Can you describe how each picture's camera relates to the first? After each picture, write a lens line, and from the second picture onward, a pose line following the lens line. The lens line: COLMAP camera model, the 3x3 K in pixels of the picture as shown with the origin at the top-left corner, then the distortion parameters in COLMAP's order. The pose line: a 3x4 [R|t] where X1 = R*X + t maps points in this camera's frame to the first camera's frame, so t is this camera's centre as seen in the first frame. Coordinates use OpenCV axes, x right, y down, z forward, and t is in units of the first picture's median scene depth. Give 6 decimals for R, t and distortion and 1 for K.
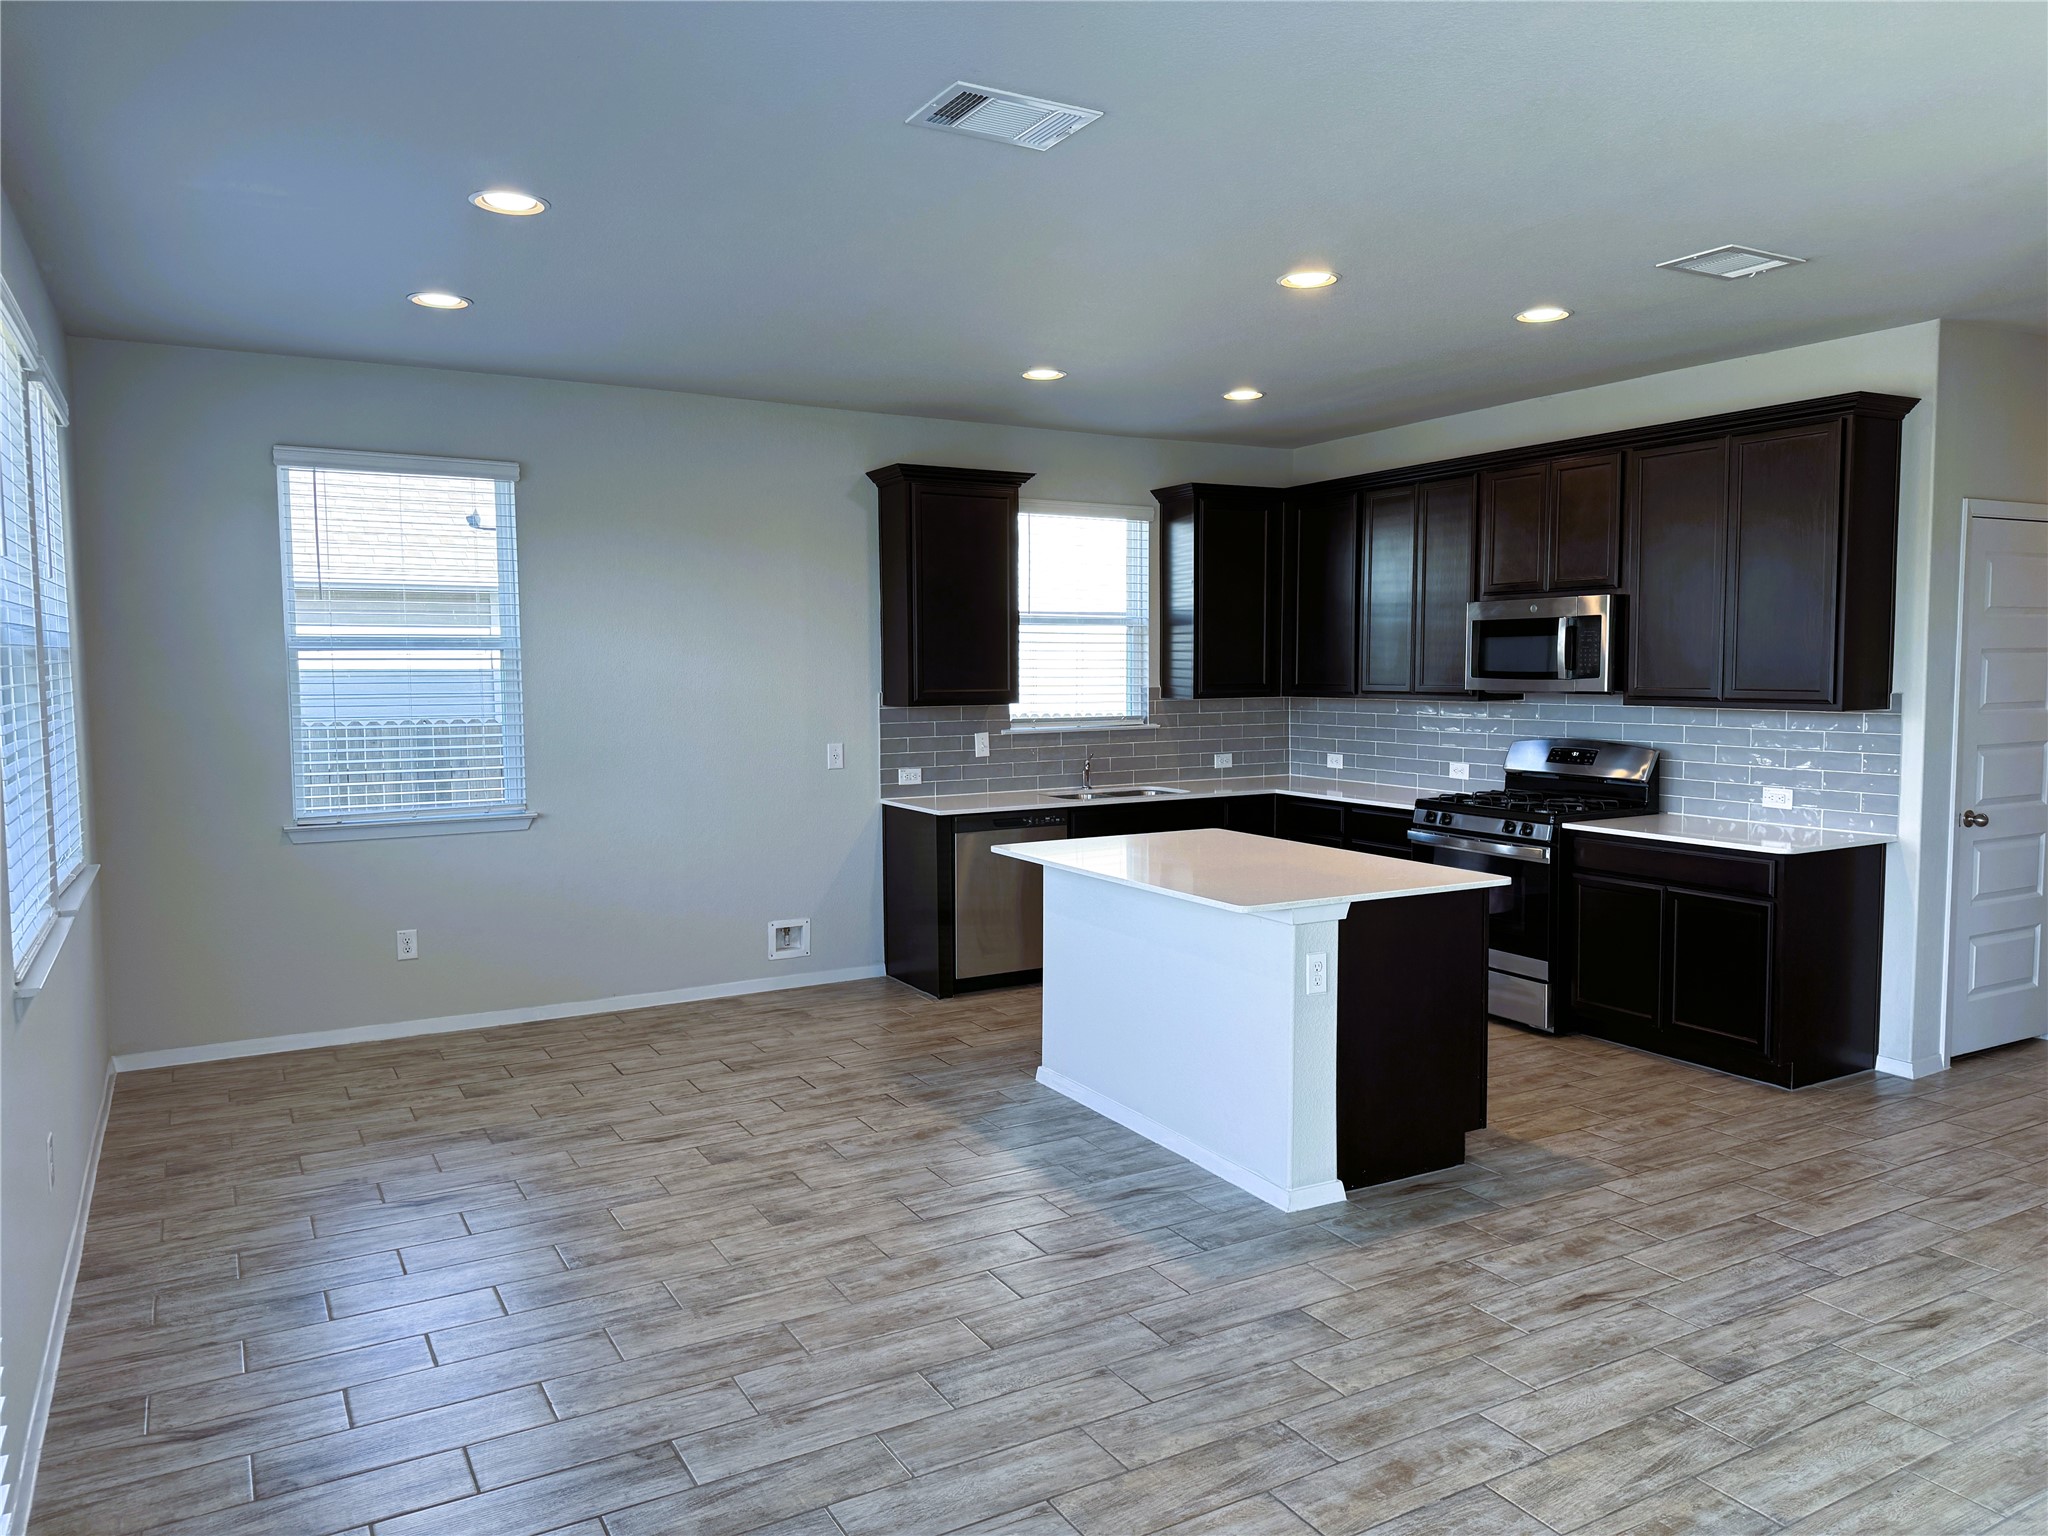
lens RADIAL K [[1422.4, 0, 1024.0], [0, 1422.4, 768.0], [0, 0, 1]] dist [0.002824, -0.056528]
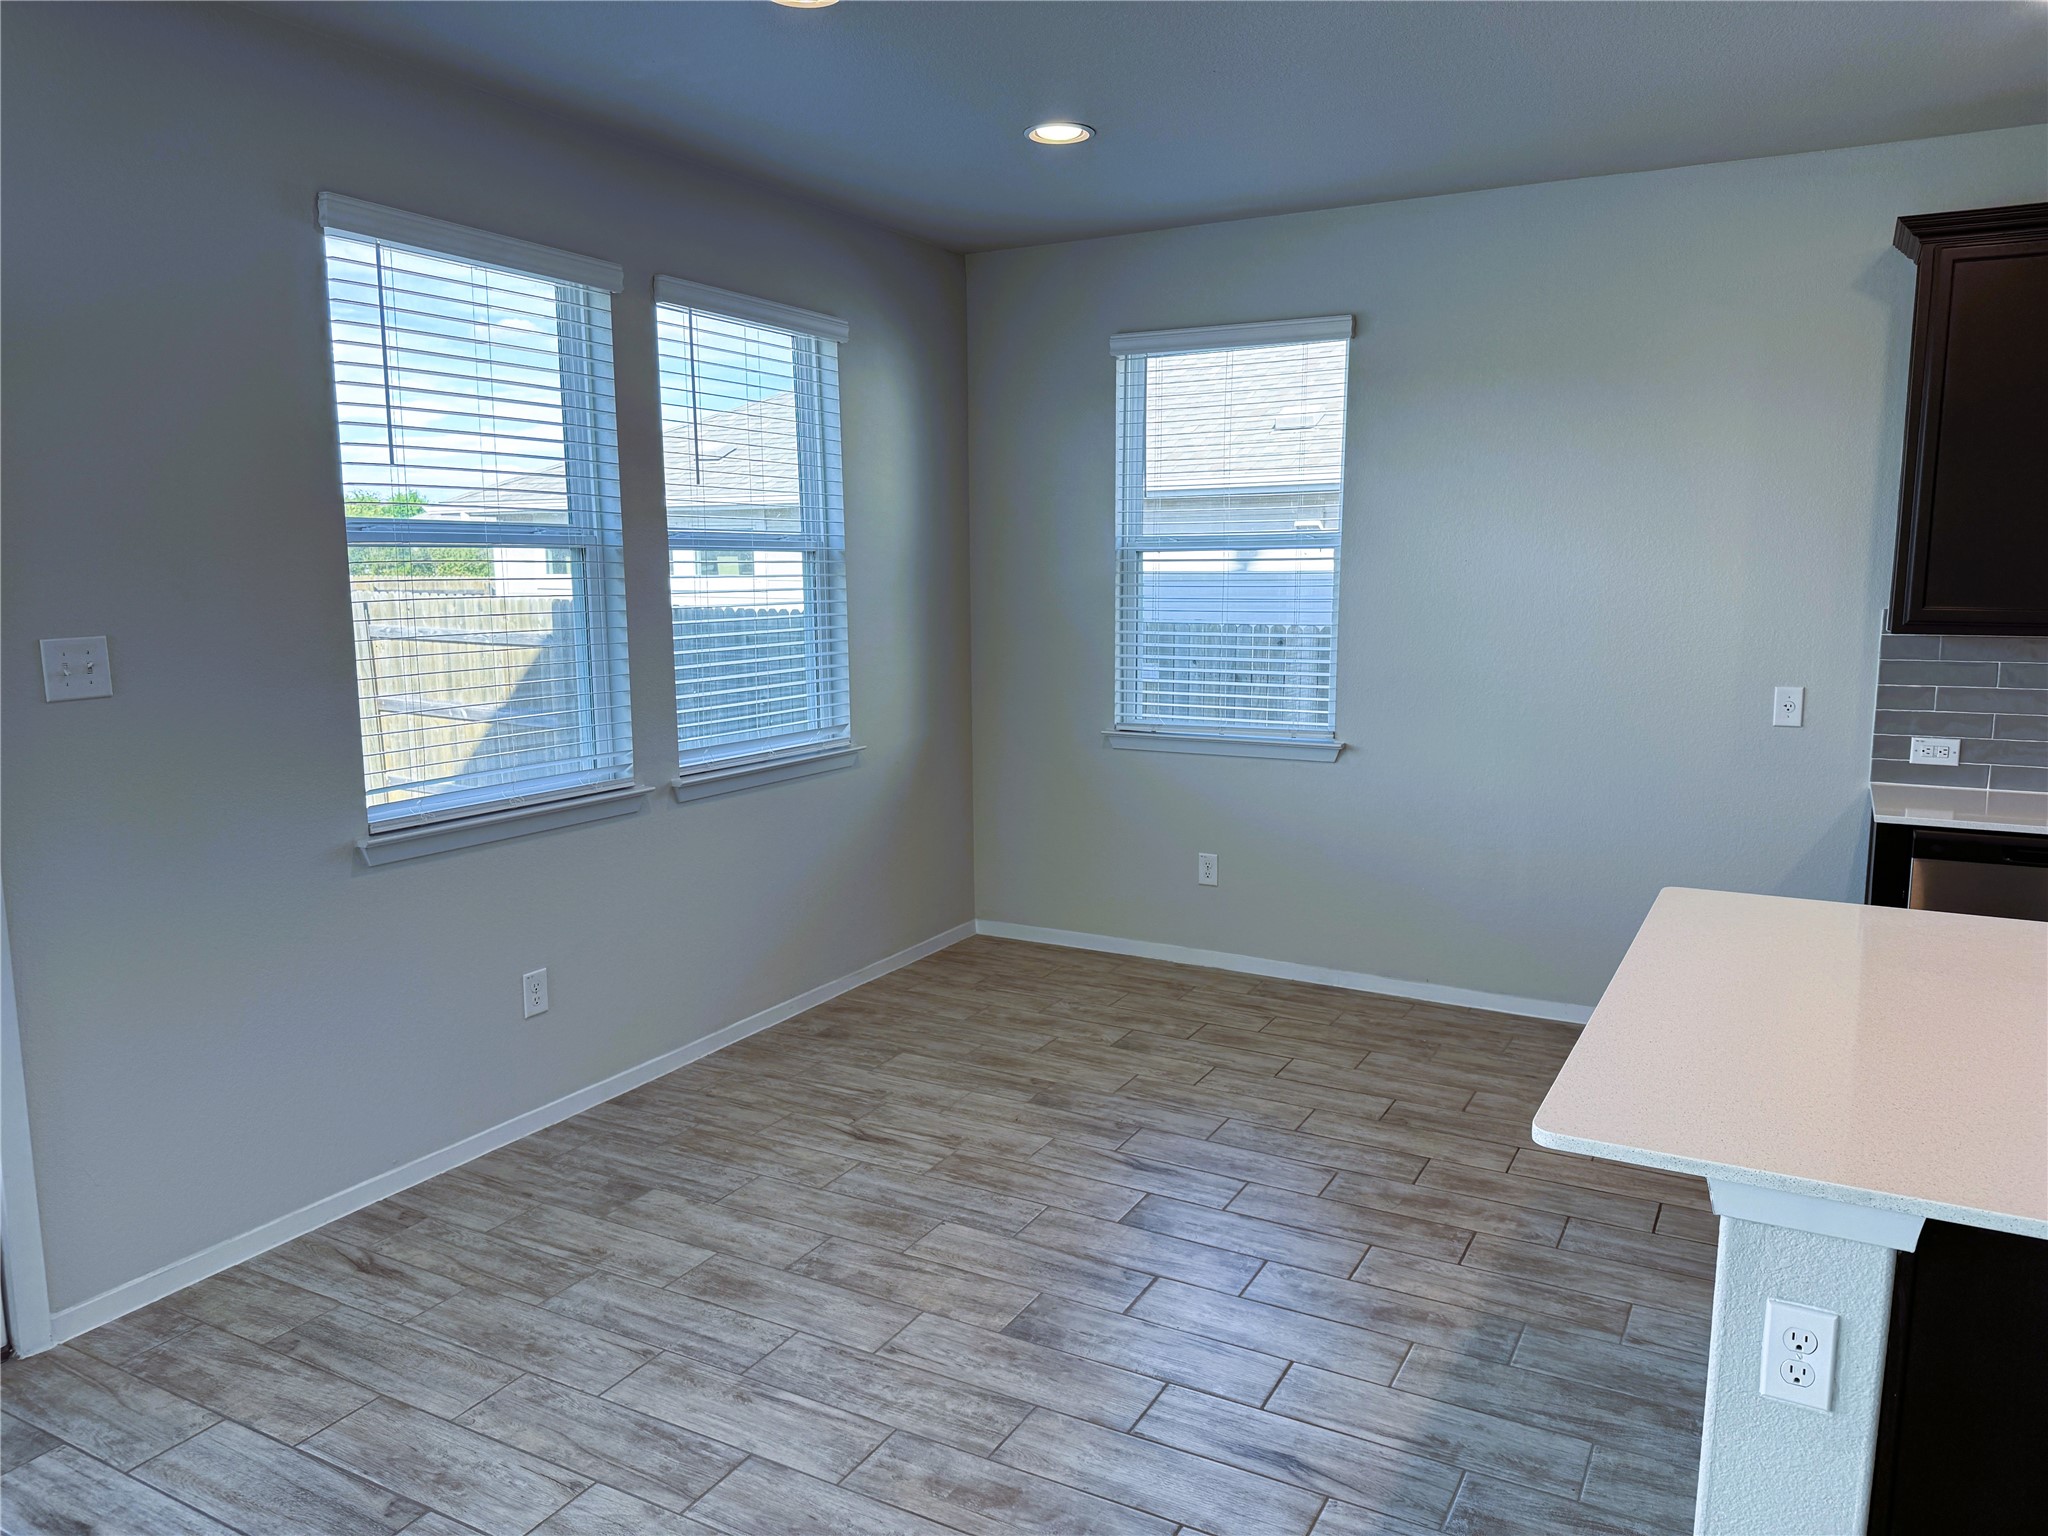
lens RADIAL K [[1405.8, 0, 976.0], [0, 1405.8, 764.4], [0, 0, 1]] dist [0.152086, -0.220105]
pose [[0.502124, 0.121859, -0.856167, 0.302513], [-0.060841, 0.992547, 0.105587, -0.035746], [0.862653, -0.000928, 0.505796, 0.440278]]
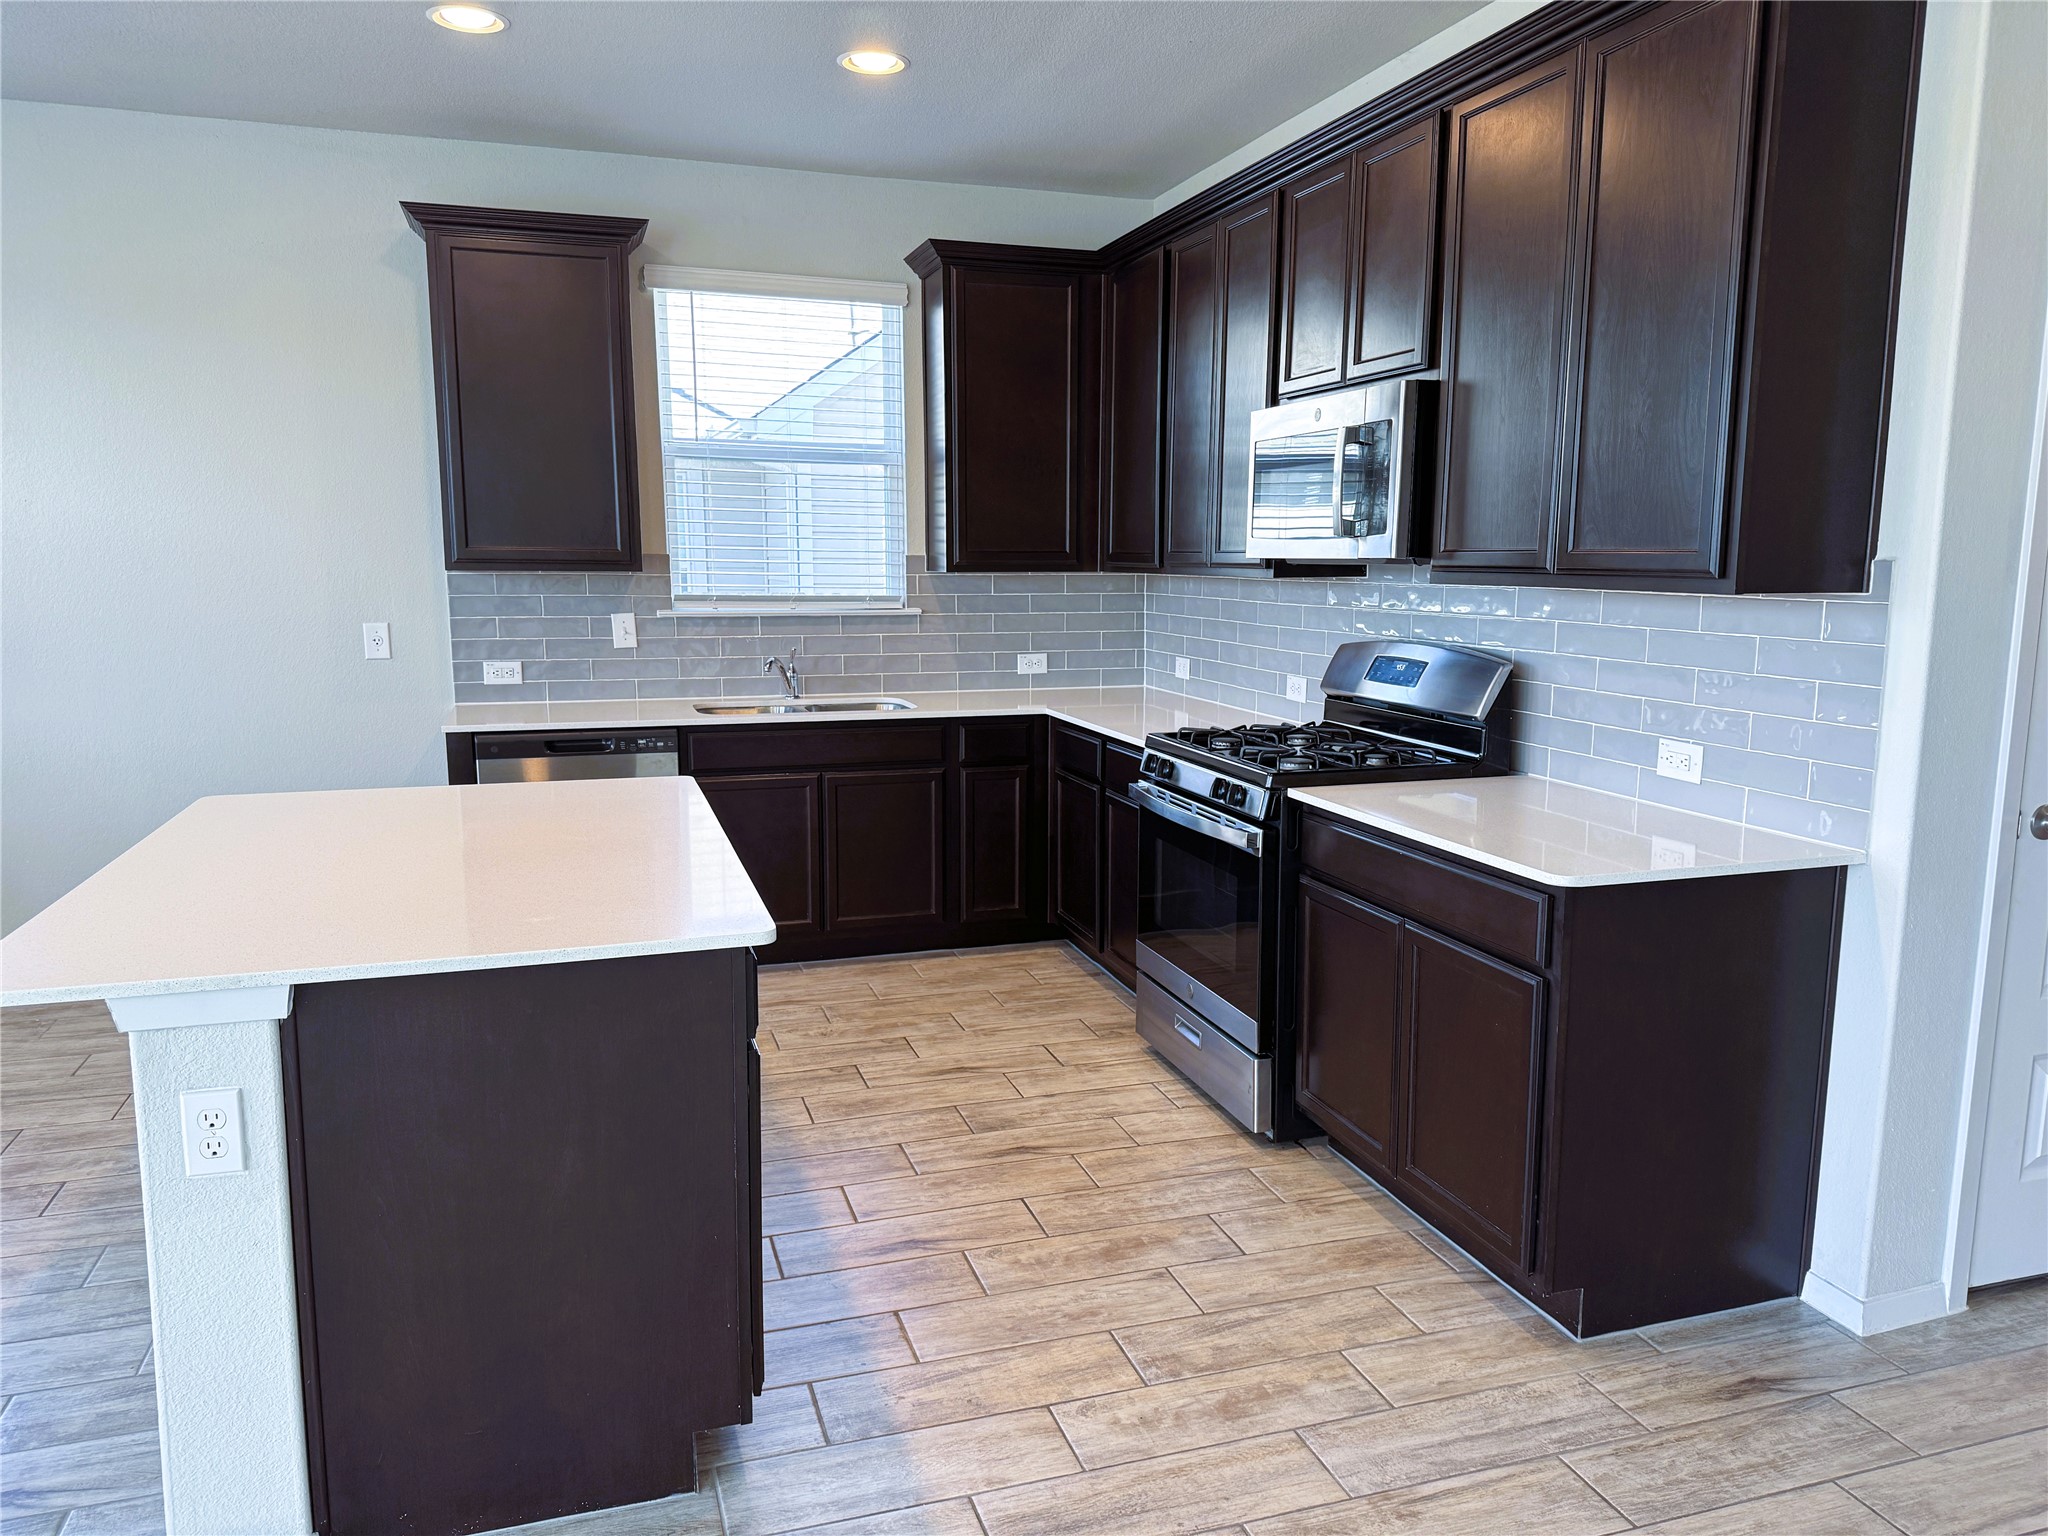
lens RADIAL K [[1433.8, 0, 1079.1], [0, 1433.8, 779.4], [0, 0, 1]] dist [0.006649, -0.026096]
pose [[0.984721, 0.041818, -0.169045, 0.412826], [-0.028193, 0.996216, 0.082213, -0.010020], [0.171843, -0.076191, 0.982174, 0.443275]]
